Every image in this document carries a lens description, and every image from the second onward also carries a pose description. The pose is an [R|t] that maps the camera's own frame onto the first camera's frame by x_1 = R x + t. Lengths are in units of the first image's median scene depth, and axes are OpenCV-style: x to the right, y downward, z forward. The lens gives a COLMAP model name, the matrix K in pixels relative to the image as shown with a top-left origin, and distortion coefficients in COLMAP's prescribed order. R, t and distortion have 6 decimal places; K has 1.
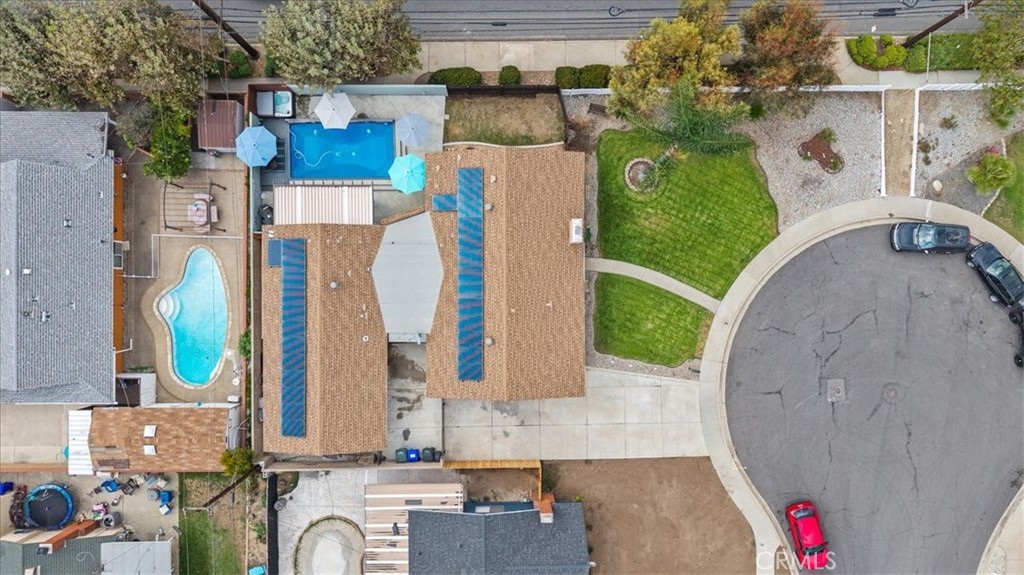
lens RADIAL K [[408.7, 0, 517.7], [0, 408.7, 291.0], [0, 0, 1]] dist [0.005294, -0.001250]
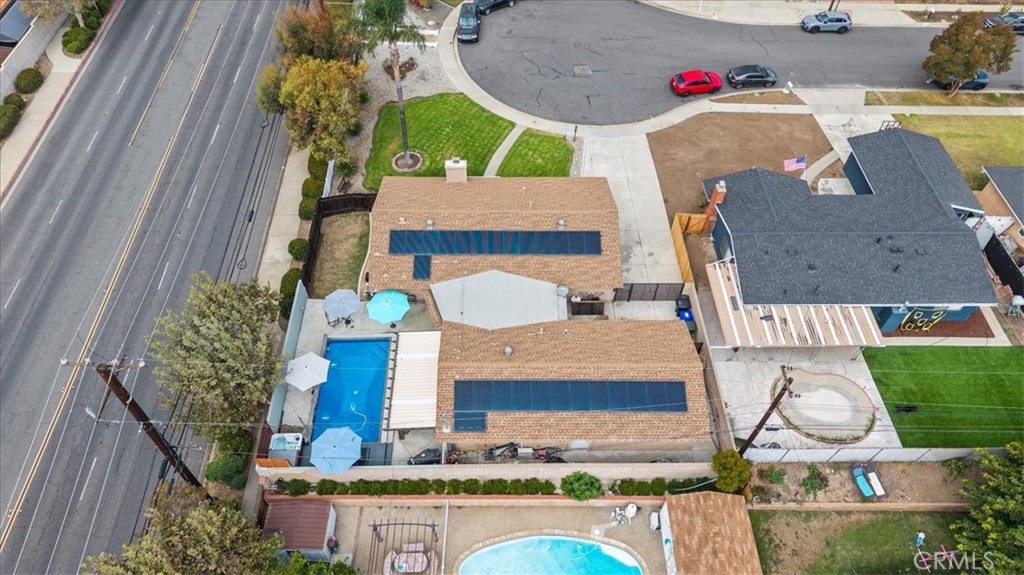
lens RADIAL K [[408.7, 0, 507.7], [0, 408.7, 281.9], [0, 0, 1]] dist [0.005294, -0.001250]
pose [[-0.004848, -0.917881, 0.396825, -0.489461], [0.999917, 0.000291, 0.012890, -0.019907], [-0.011947, 0.396855, 0.917804, 0.094242]]
